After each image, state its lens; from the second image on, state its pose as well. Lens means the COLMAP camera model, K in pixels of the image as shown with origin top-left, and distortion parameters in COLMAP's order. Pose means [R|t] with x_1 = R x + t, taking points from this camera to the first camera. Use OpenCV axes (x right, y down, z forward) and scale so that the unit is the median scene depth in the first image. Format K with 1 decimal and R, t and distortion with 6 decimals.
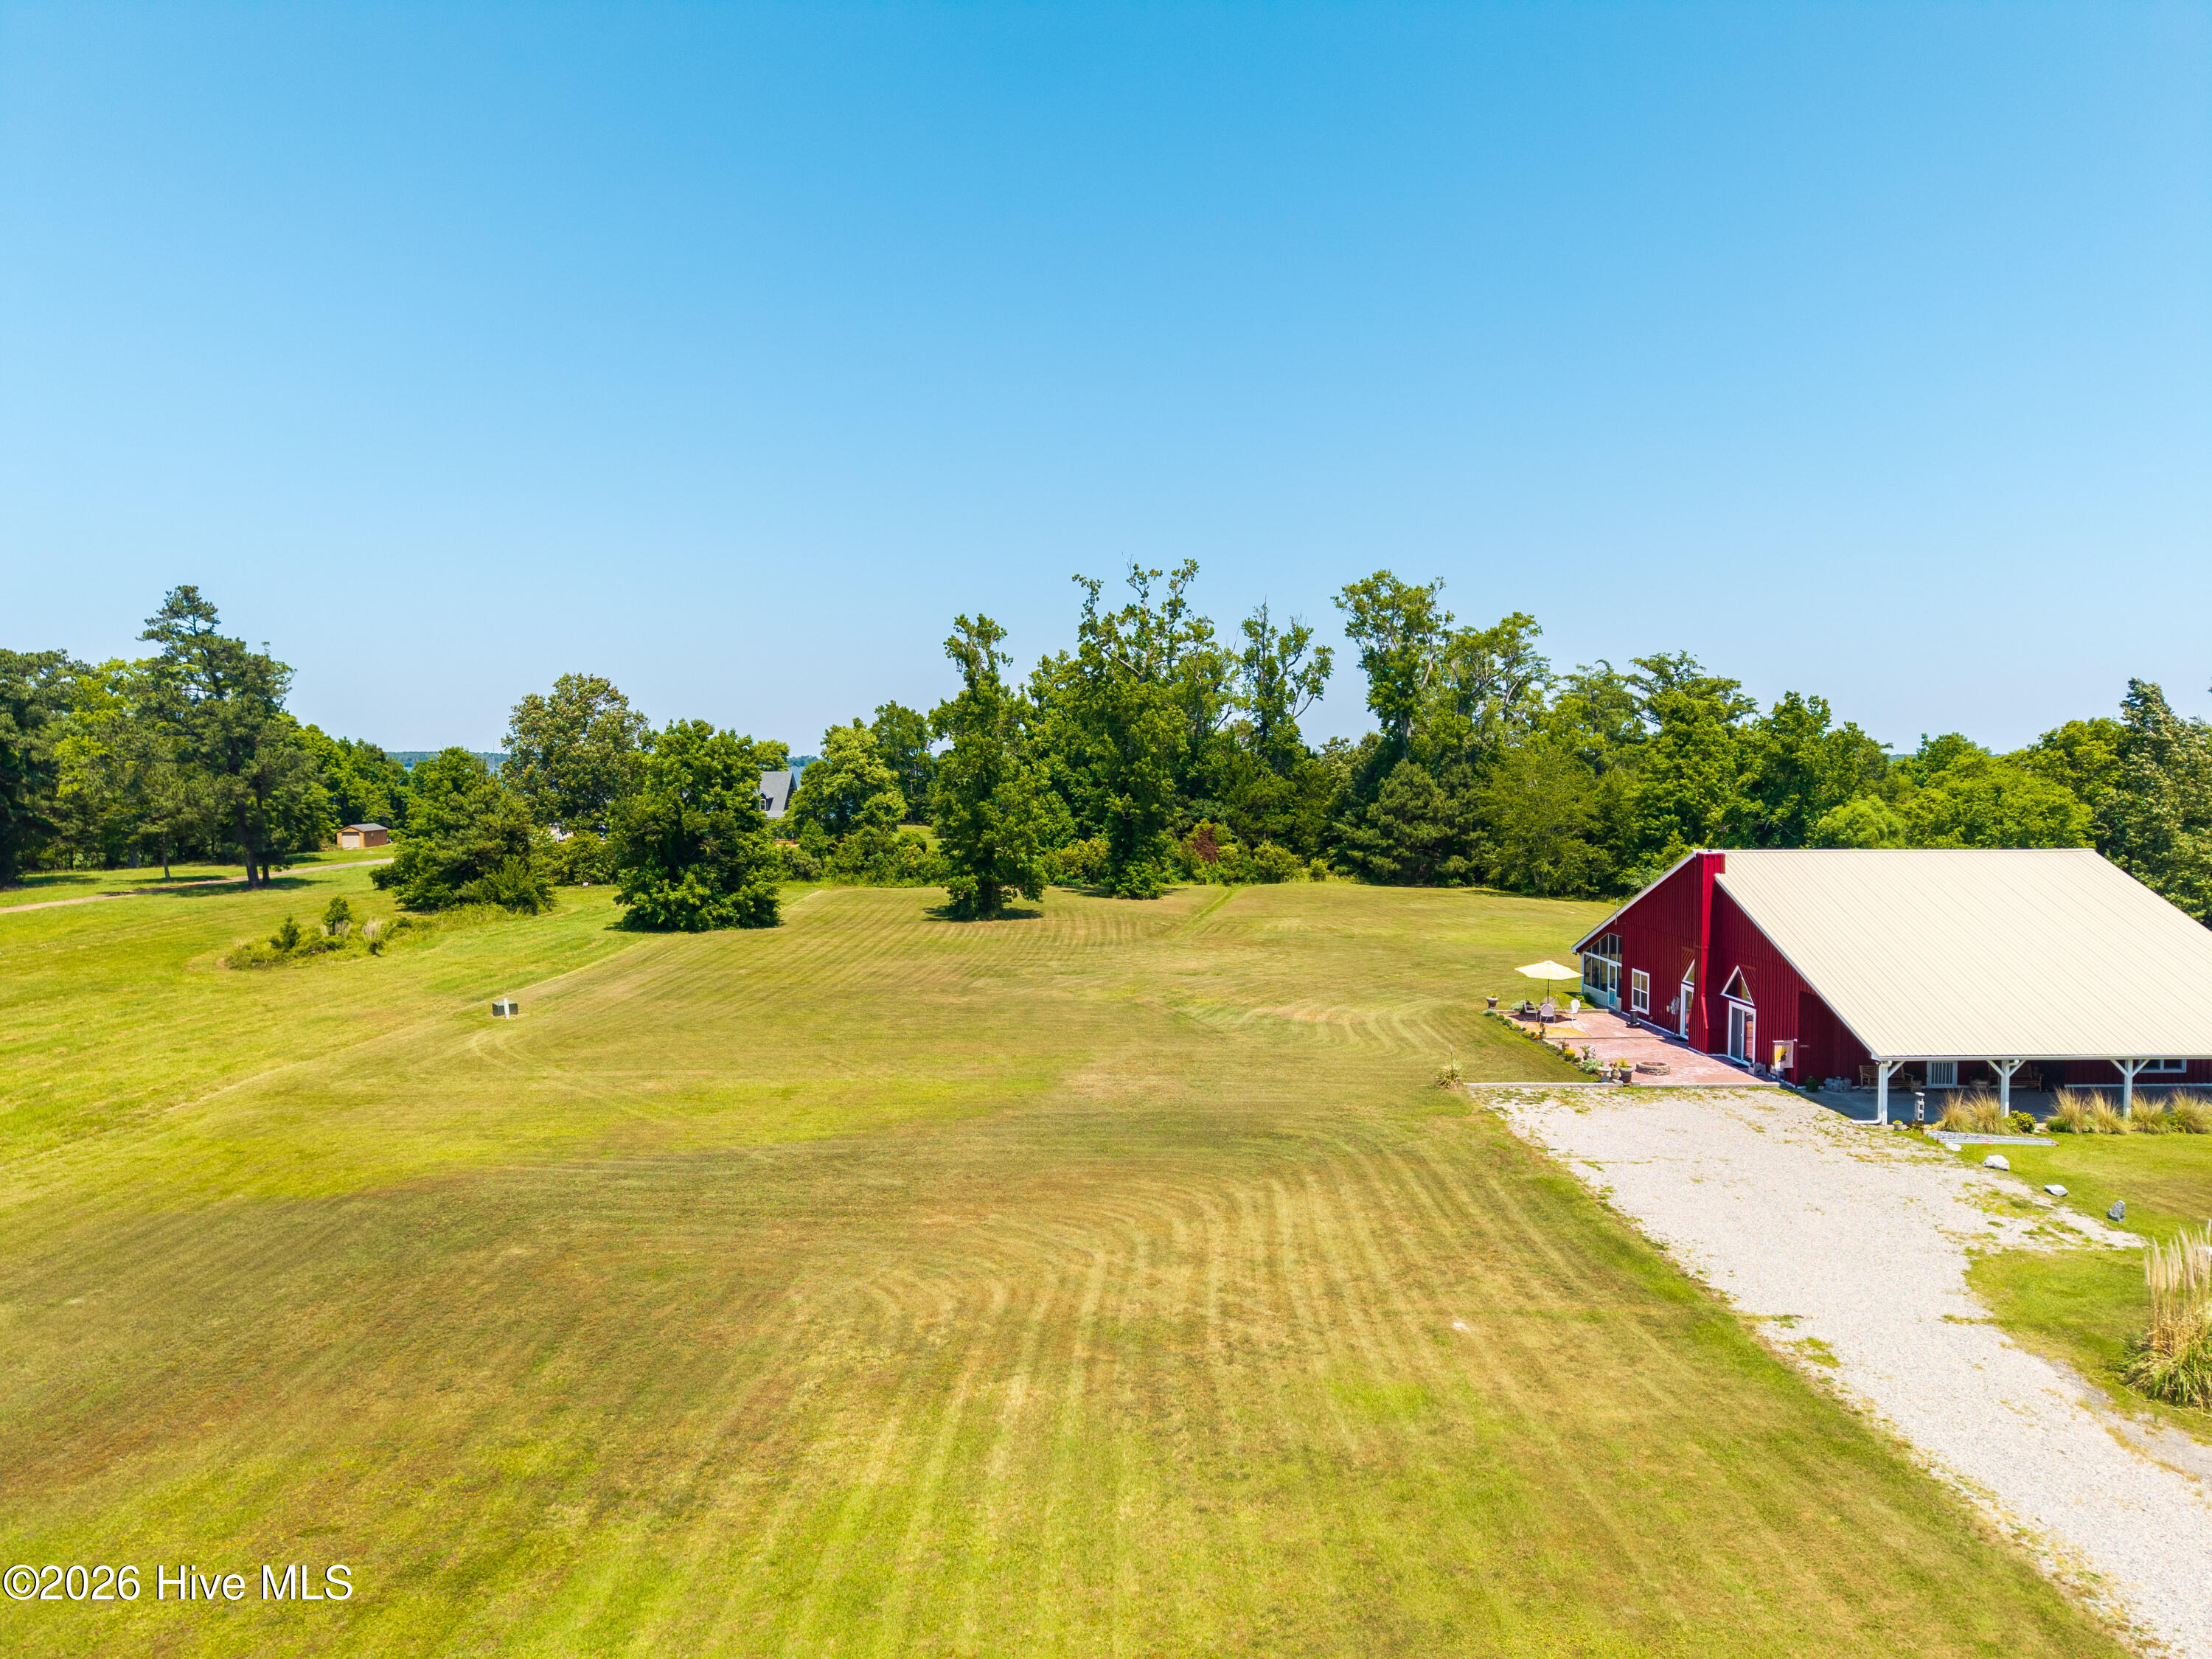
lens RADIAL K [[1473.2, 0, 1111.3], [0, 1473.2, 792.3], [0, 0, 1]] dist [0.032365, -0.030932]
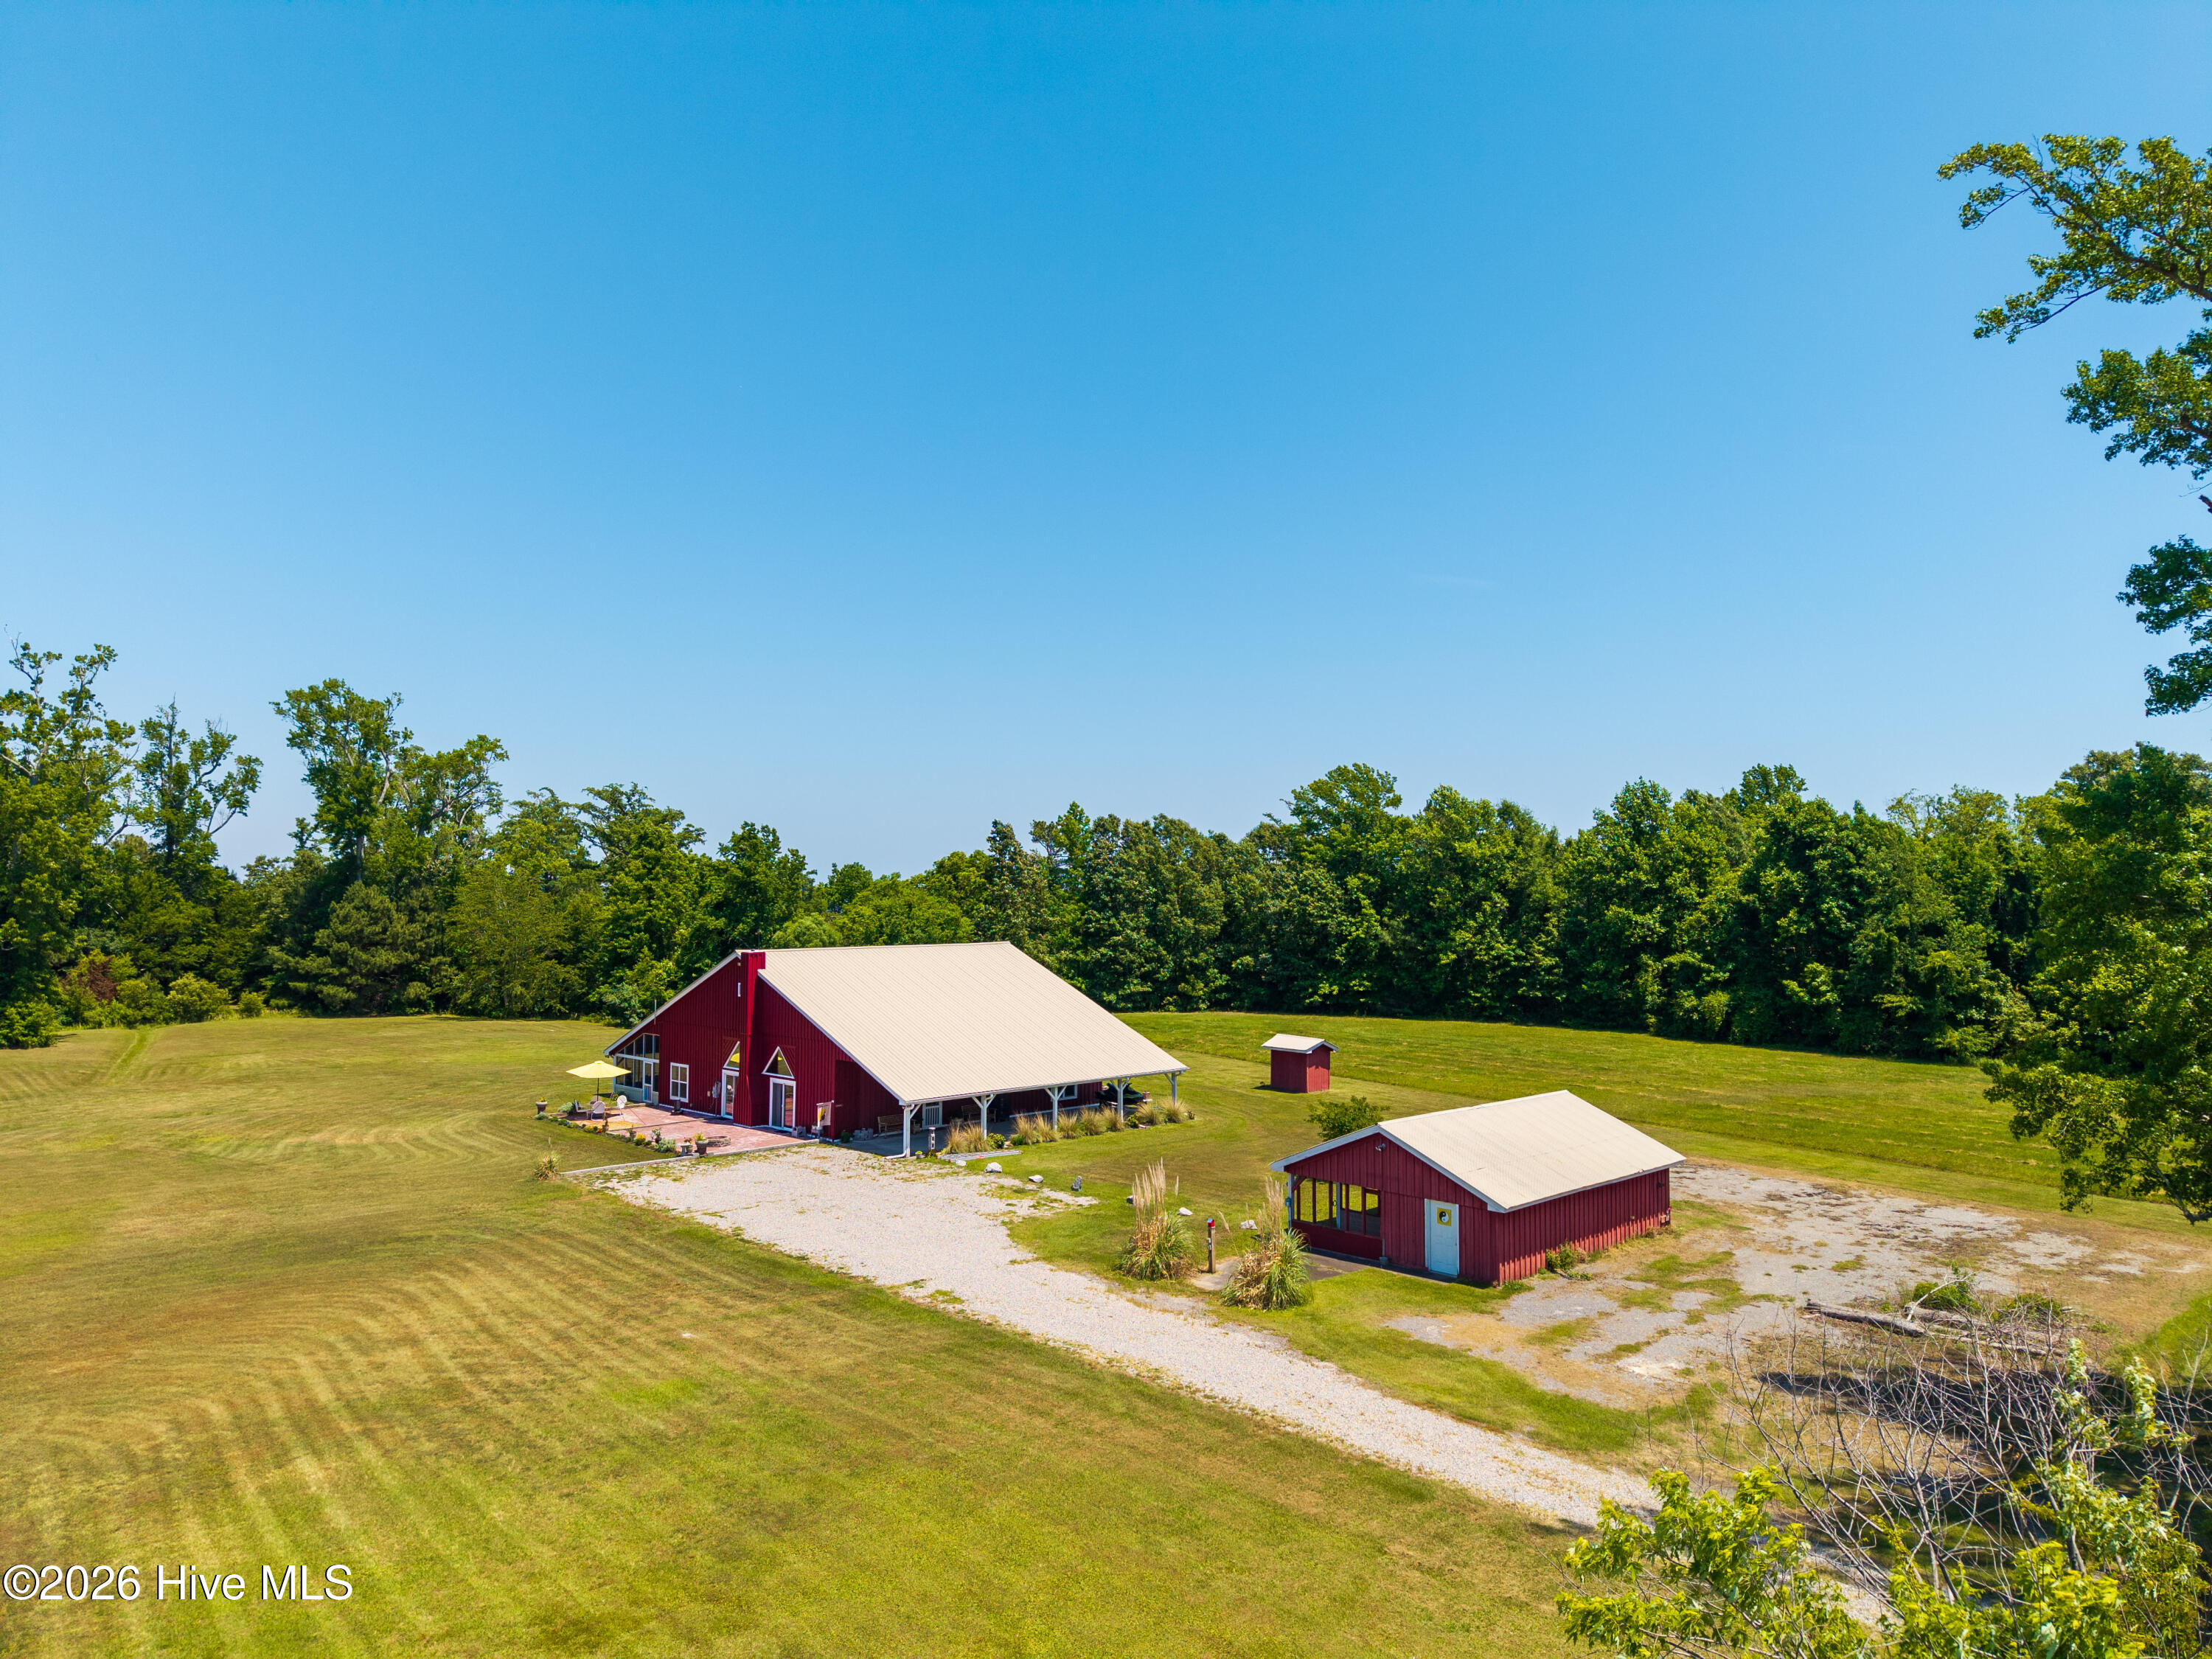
lens RADIAL K [[1473.2, 0, 1112.9], [0, 1473.2, 849.5], [0, 0, 1]] dist [0.032365, -0.030932]
pose [[0.752680, 0.019581, 0.658095, -0.128273], [0.013945, 0.998859, -0.045669, 0.015129], [-0.658238, 0.043551, 0.751549, -0.052718]]
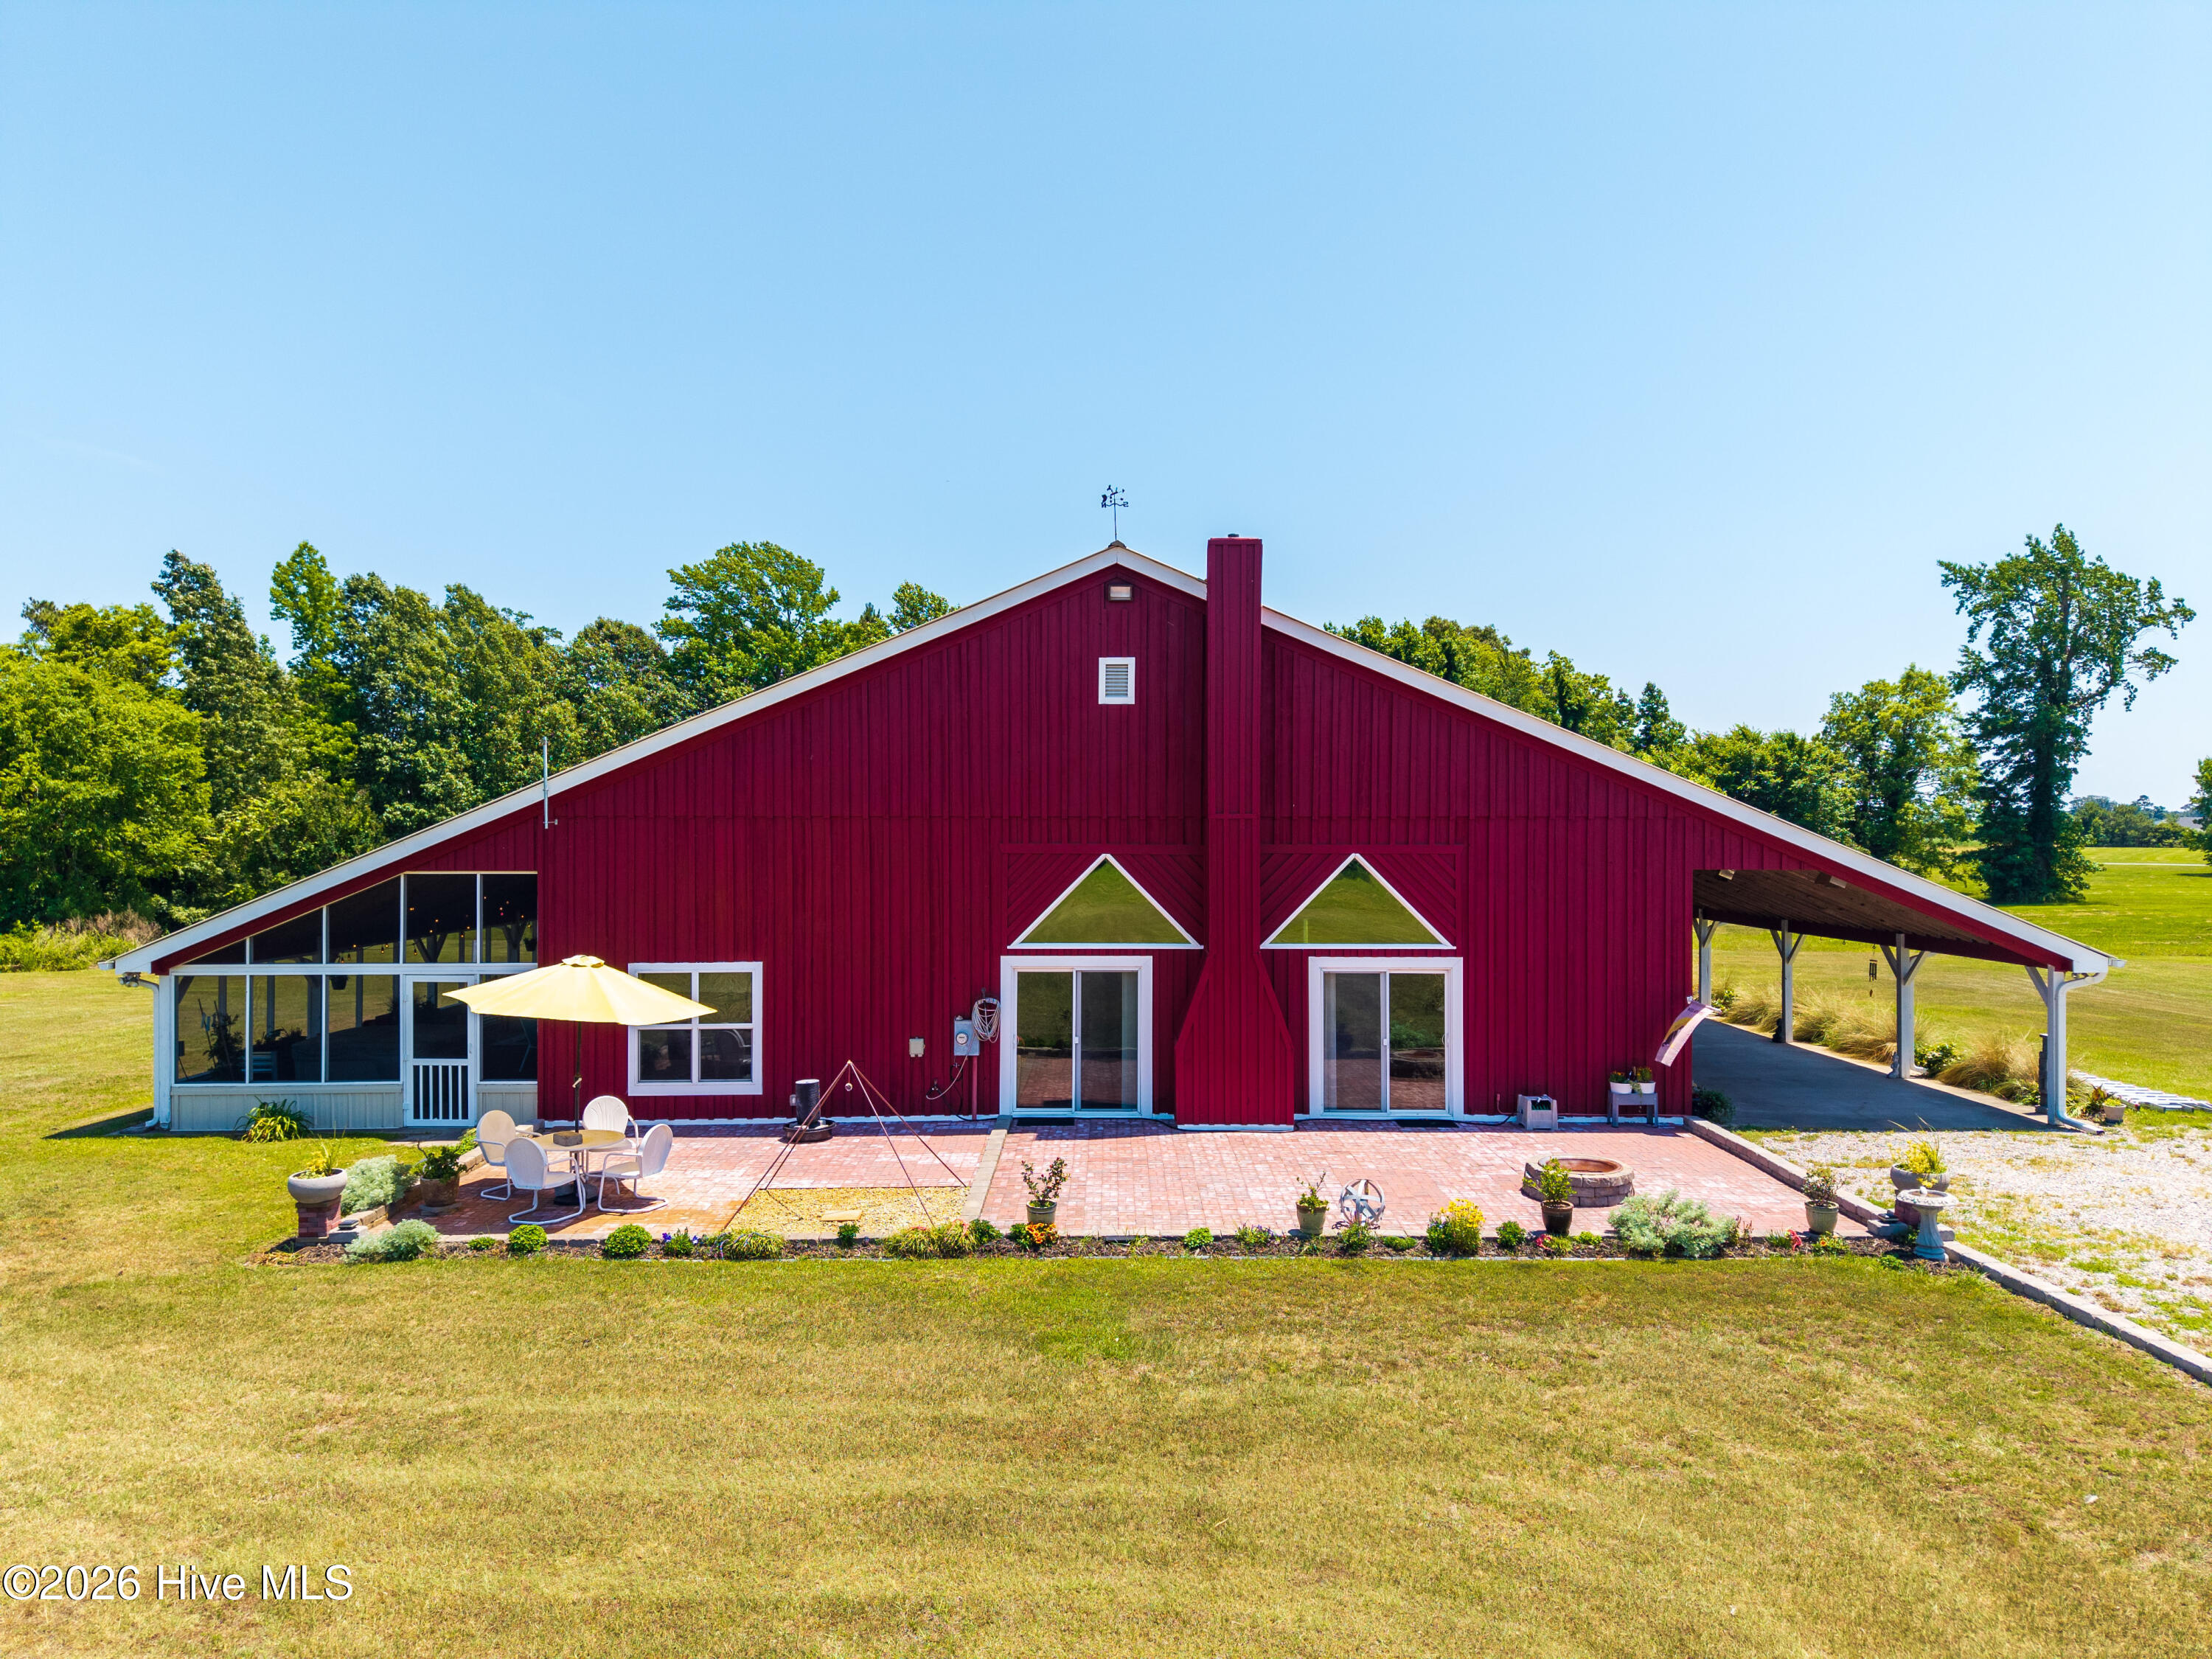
lens RADIAL K [[1473.2, 0, 1108.4], [0, 1473.2, 822.6], [0, 0, 1]] dist [0.032365, -0.030932]
pose [[0.040080, 0.002126, 0.999194, 0.050345], [0.022071, 0.999752, -0.003013, 0.092636], [-0.998953, 0.022174, 0.040023, 0.884851]]
